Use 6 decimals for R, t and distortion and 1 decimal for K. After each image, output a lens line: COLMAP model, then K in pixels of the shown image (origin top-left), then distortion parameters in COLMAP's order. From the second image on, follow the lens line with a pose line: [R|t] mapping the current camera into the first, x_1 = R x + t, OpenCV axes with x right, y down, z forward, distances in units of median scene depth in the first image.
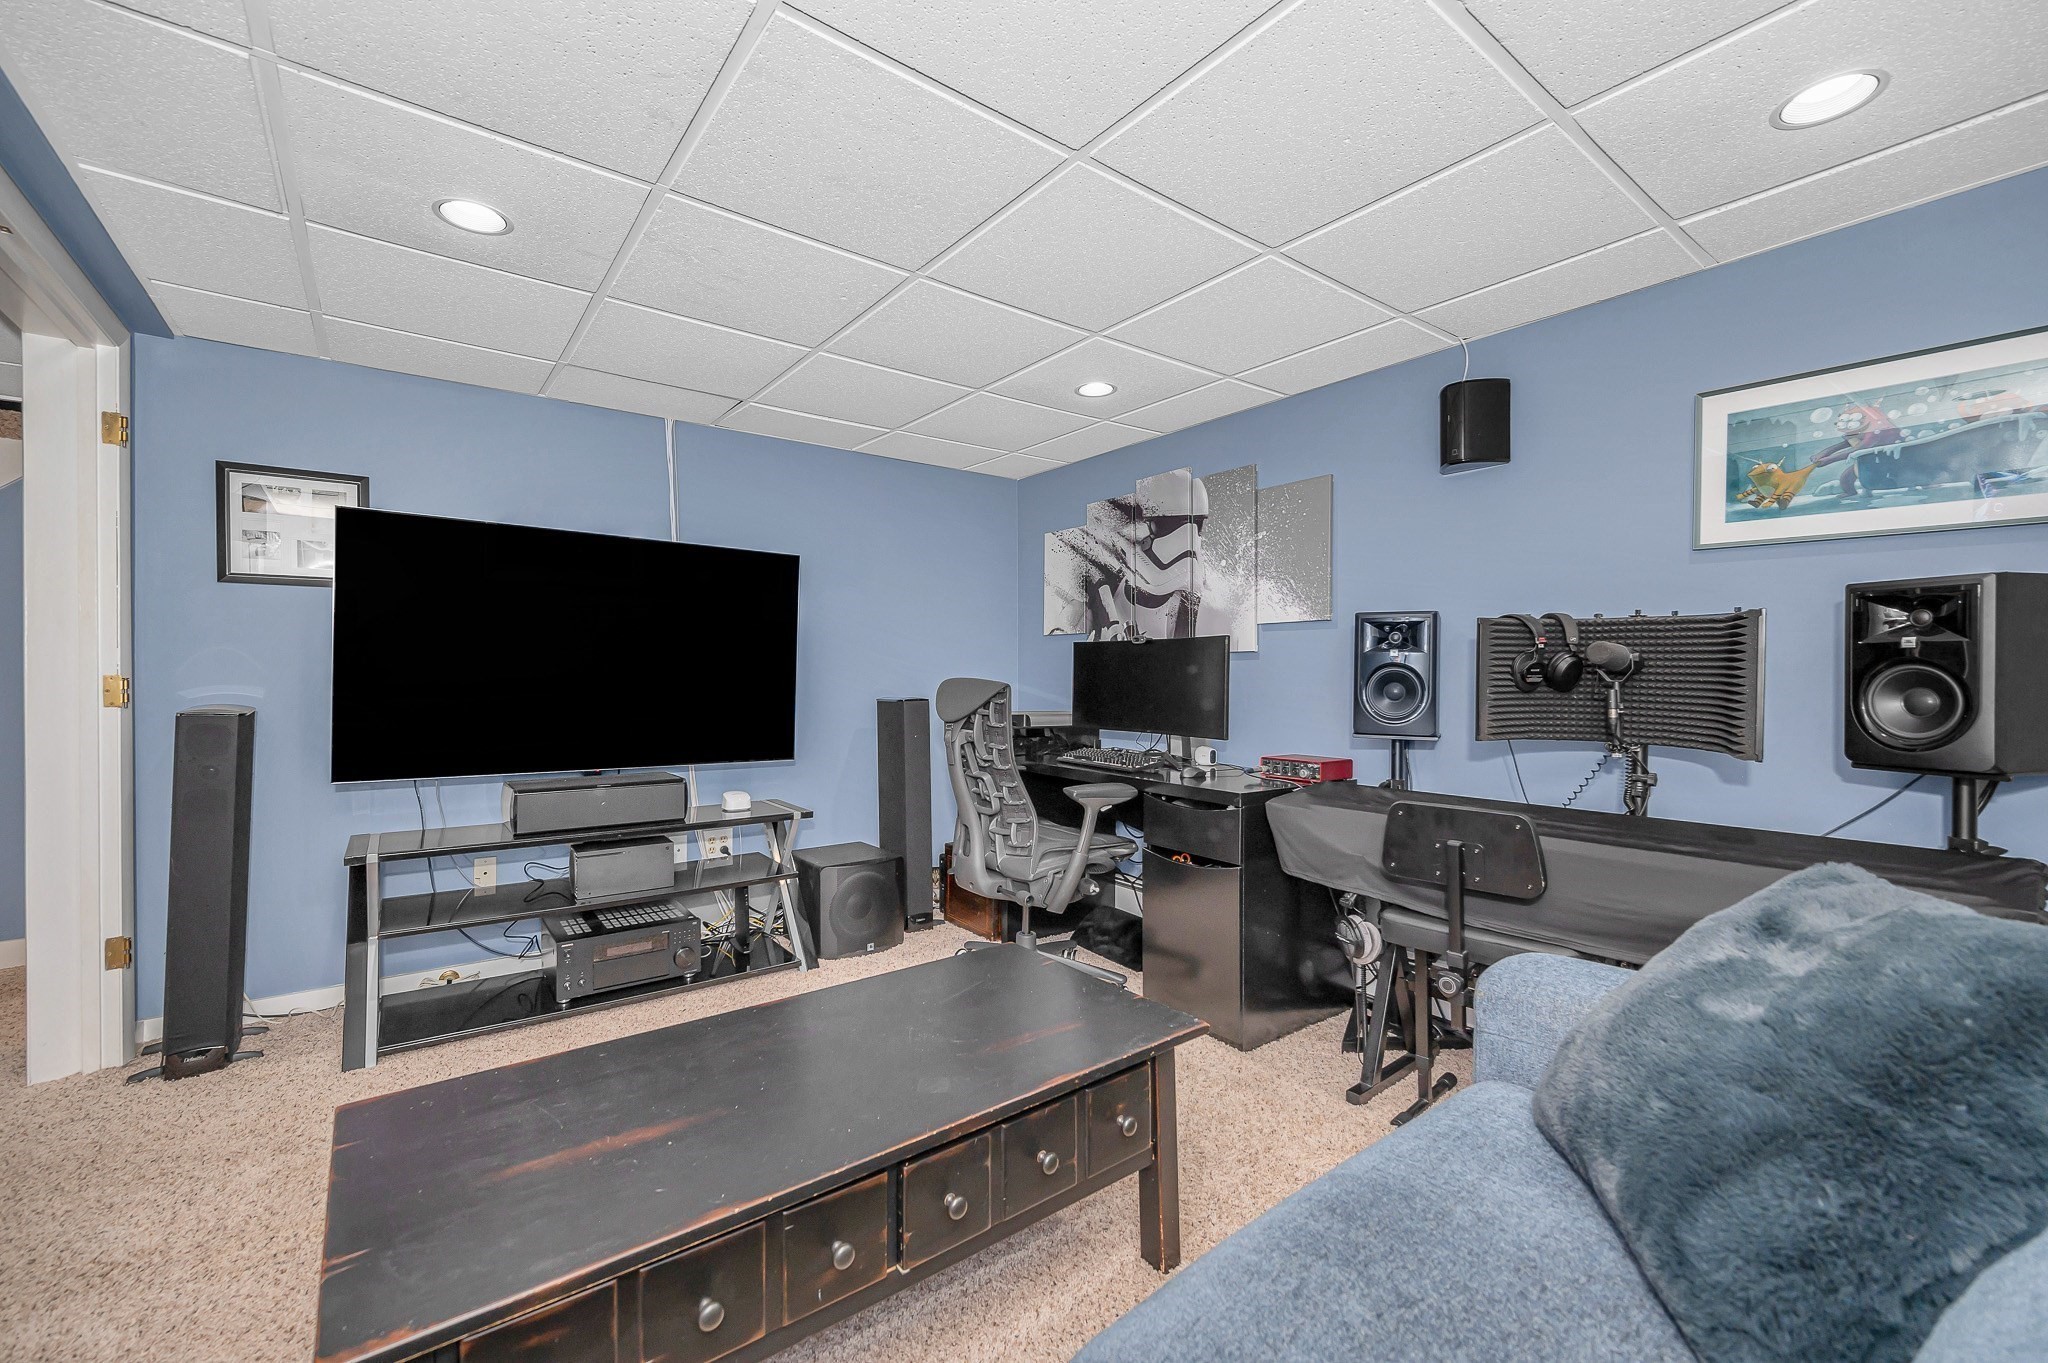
lens RADIAL K [[842.9, 0, 1021.5], [0, 842.9, 685.3], [0, 0, 1]] dist [-0.000250, -0.000122]
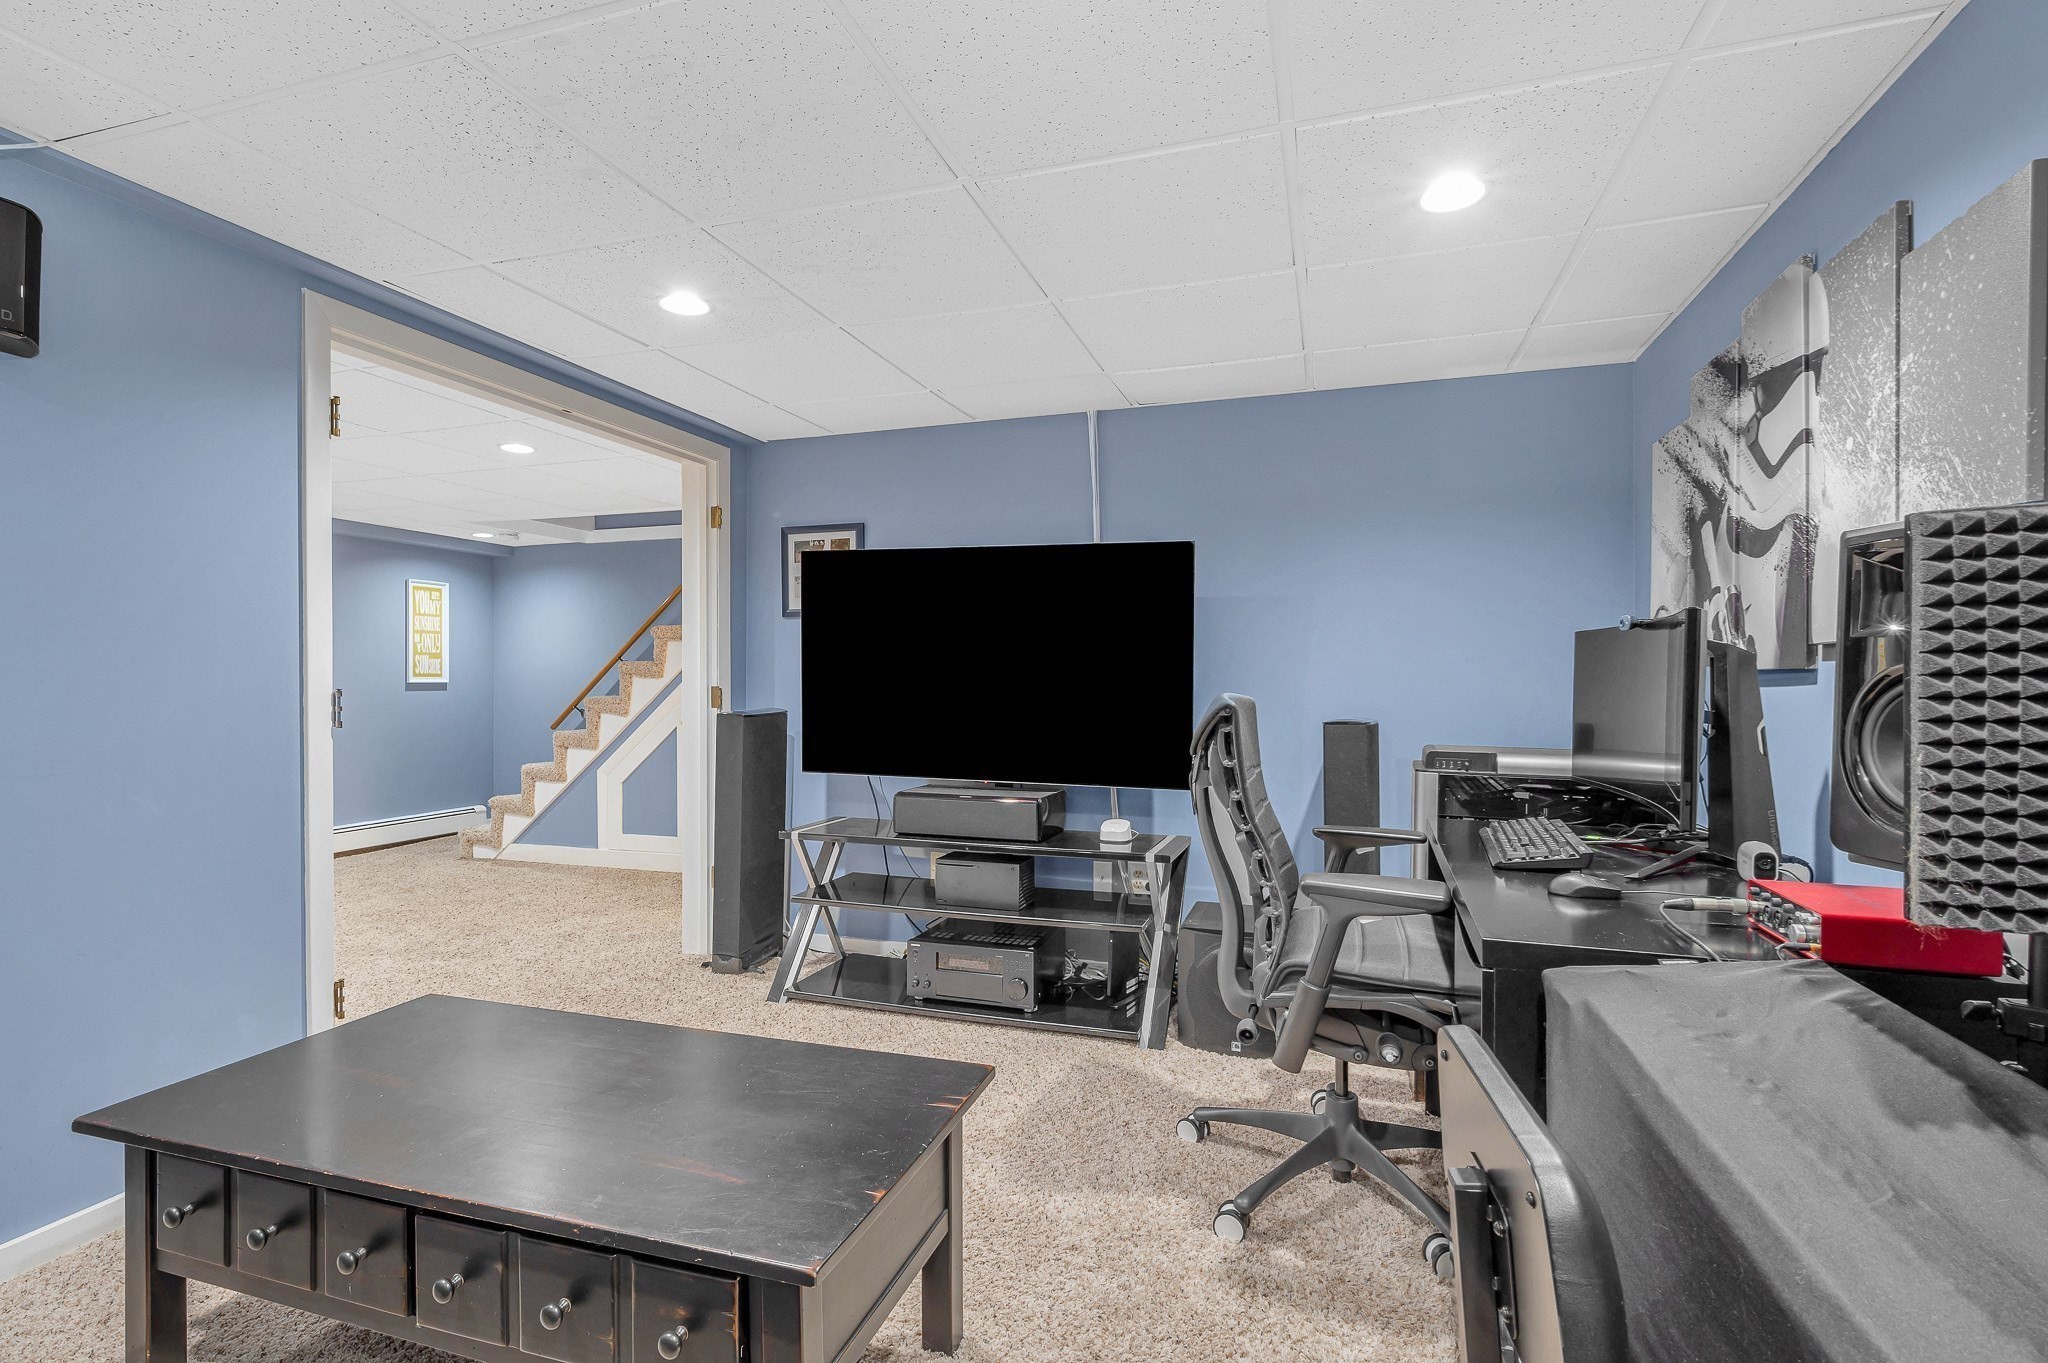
lens RADIAL K [[955.3, 0, 1024.0], [0, 955.3, 681.5], [0, 0, 1]] dist [0.001404, -0.000099]
pose [[0.564750, -0.000483, -0.825262, 0.408685], [-0.009690, 0.999927, -0.007216, -0.009534], [0.825205, 0.012072, 0.564704, 0.342175]]
